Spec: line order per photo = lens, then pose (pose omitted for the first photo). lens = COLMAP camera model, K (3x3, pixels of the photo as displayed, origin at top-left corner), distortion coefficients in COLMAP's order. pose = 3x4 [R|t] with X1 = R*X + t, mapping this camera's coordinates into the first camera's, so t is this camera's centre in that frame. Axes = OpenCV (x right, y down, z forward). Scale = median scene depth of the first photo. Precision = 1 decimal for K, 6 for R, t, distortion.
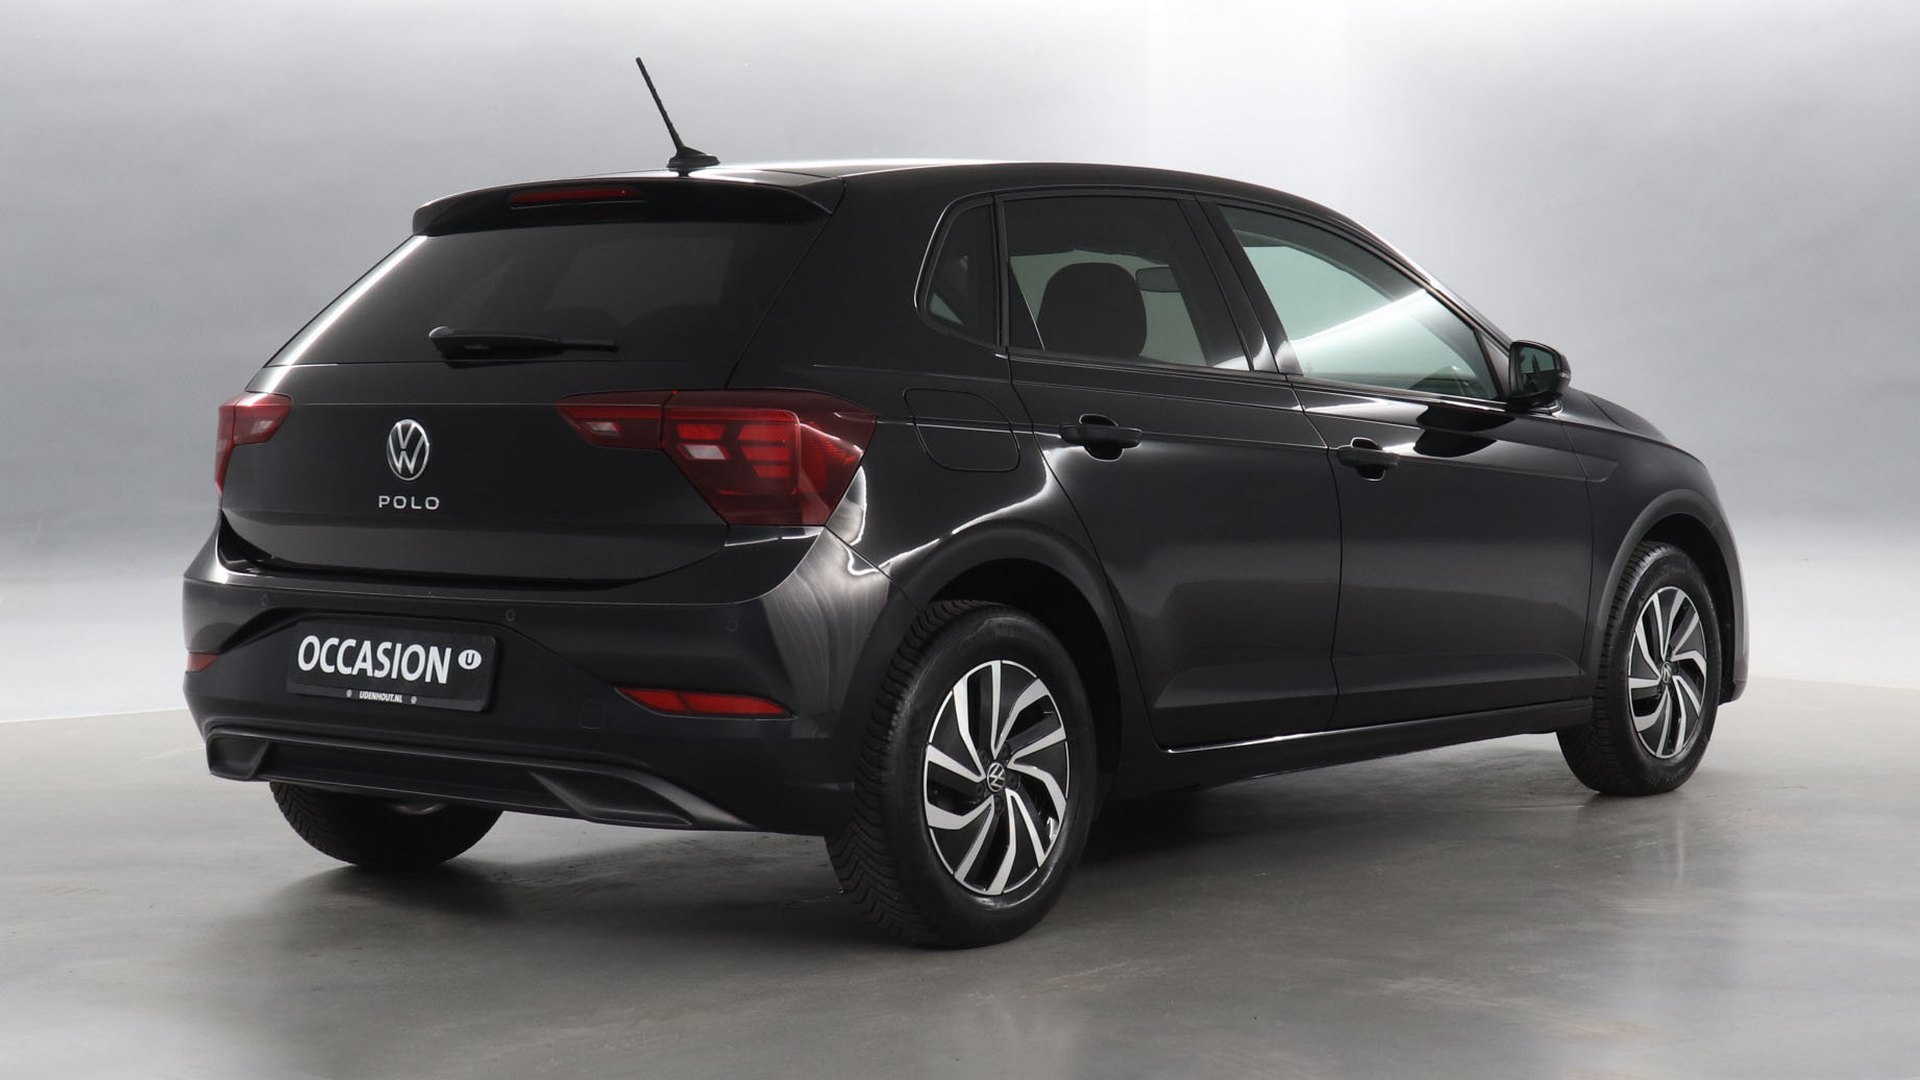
lens RADIAL K [[3174.9, 0, 960.0], [0, 3174.9, 540.0], [0, 0, 1]] dist [0.001079, -0.046863]
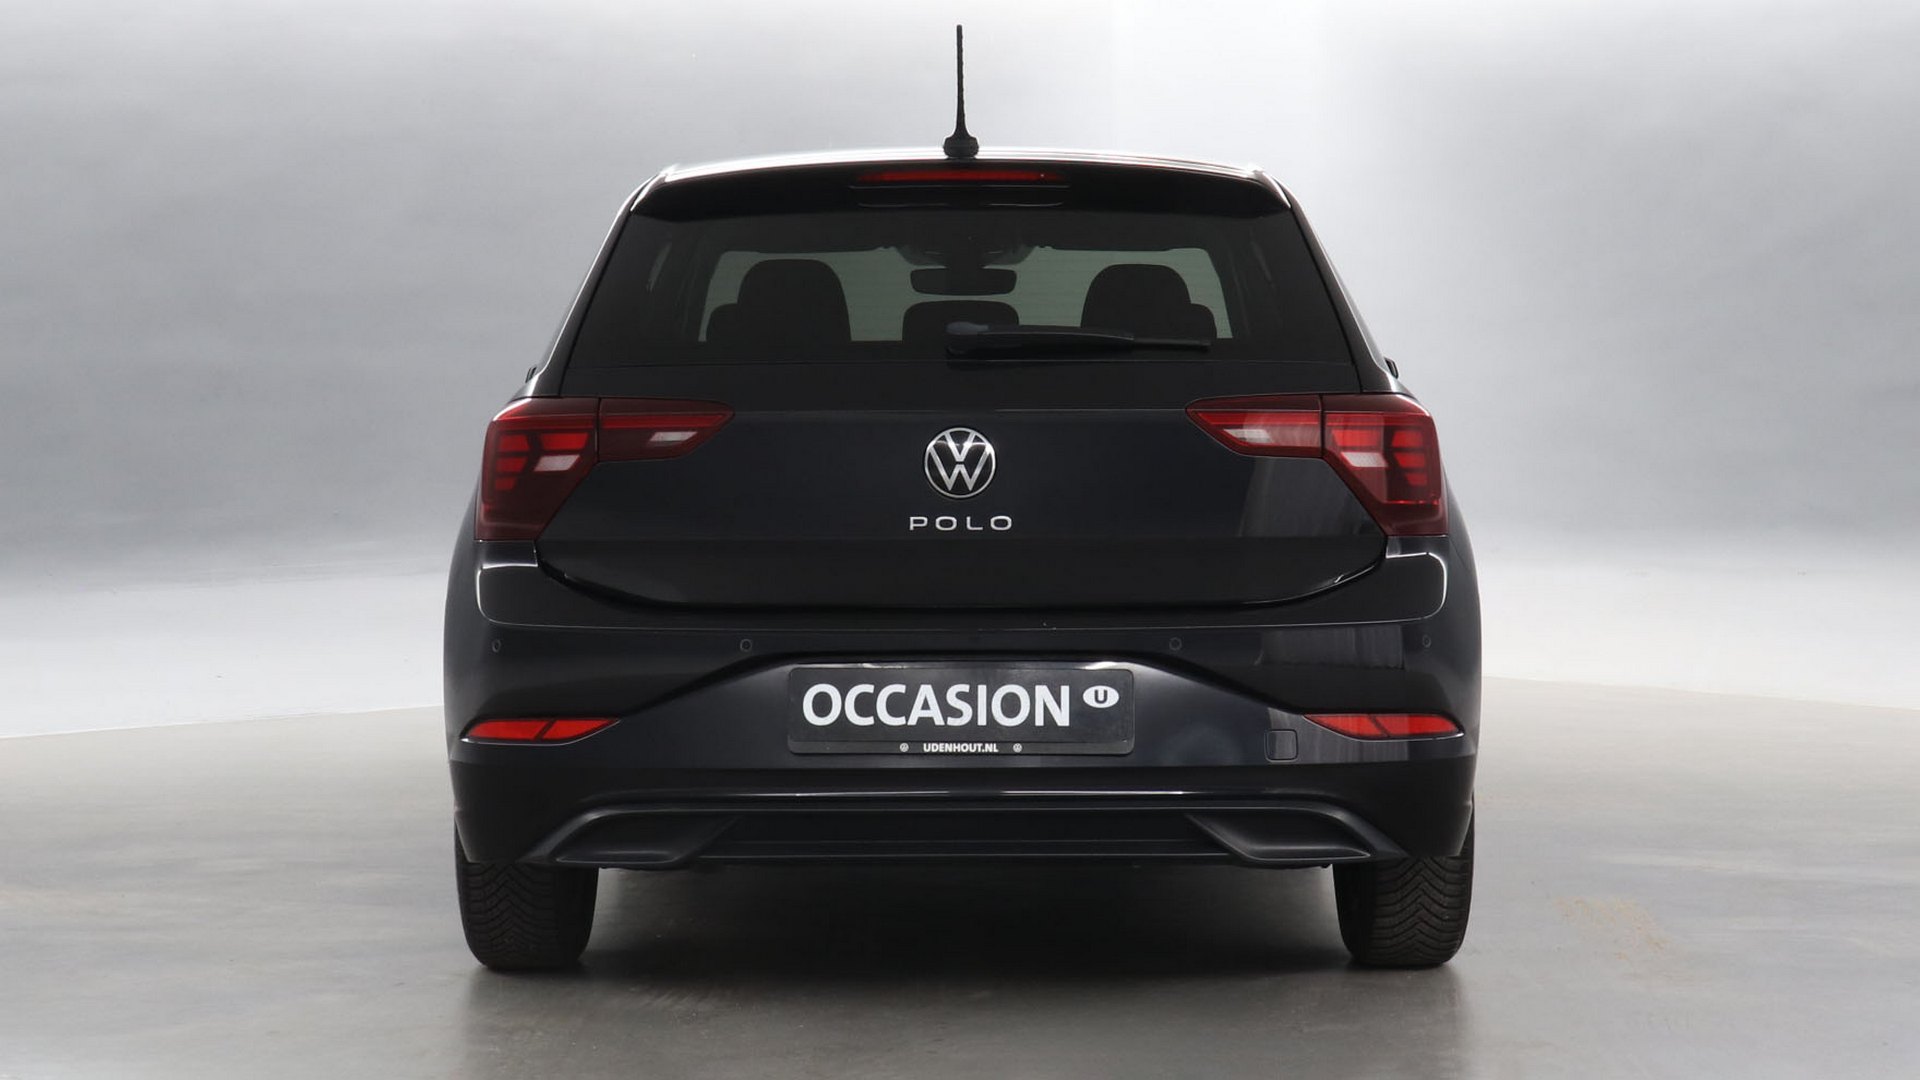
lens RADIAL K [[3174.9, 0, 960.0], [0, 3174.9, 540.0], [0, 0, 1]] dist [0.001079, -0.046863]
pose [[0.779968, -0.029167, 0.625140, -0.719092], [0.030883, 0.999490, 0.008101, -0.014270], [-0.625057, 0.012987, 0.780471, 0.321563]]
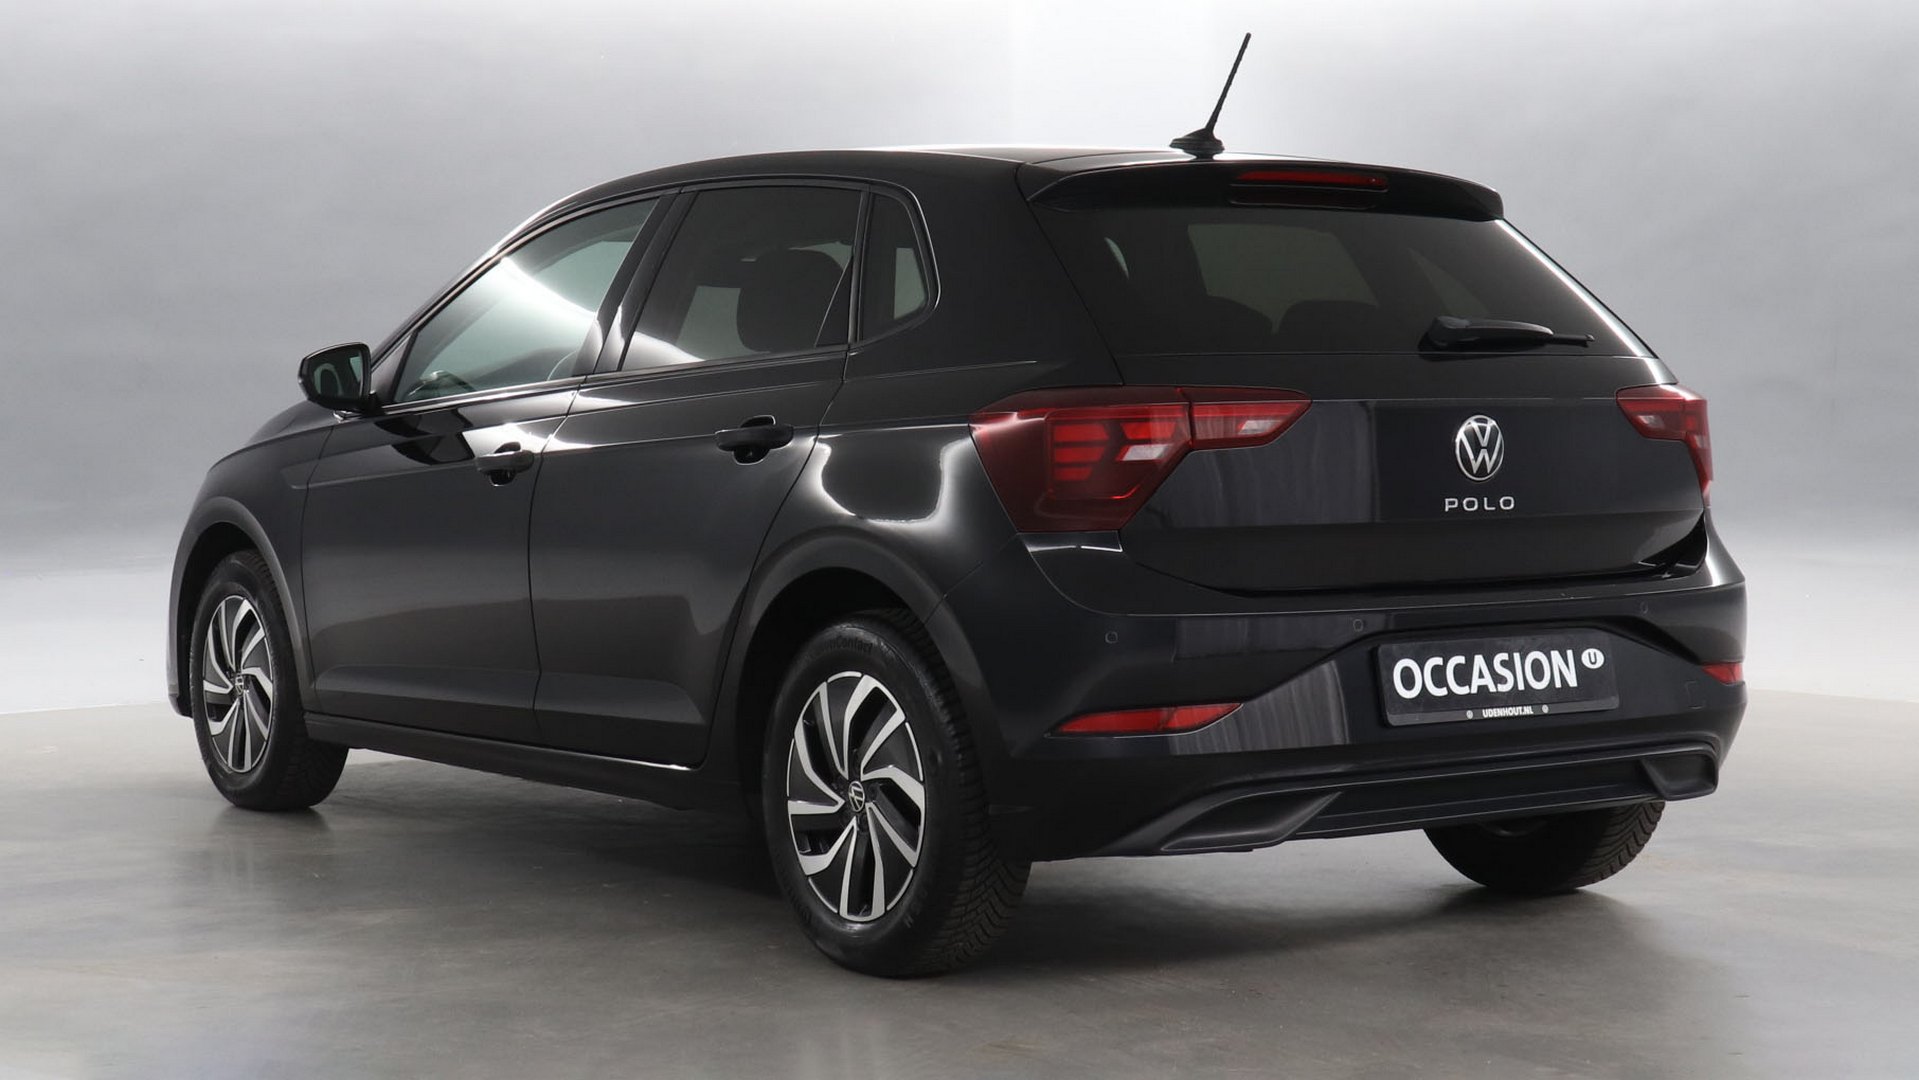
lens RADIAL K [[3173.3, 0, 959.5], [0, 3173.3, 540.0], [0, 0, 1]] dist [0.001079, -0.046863]
pose [[0.268284, -0.043026, 0.962378, -1.116906], [0.047289, 0.998386, 0.031453, -0.037924], [-0.962178, 0.037071, 0.269886, 0.897064]]
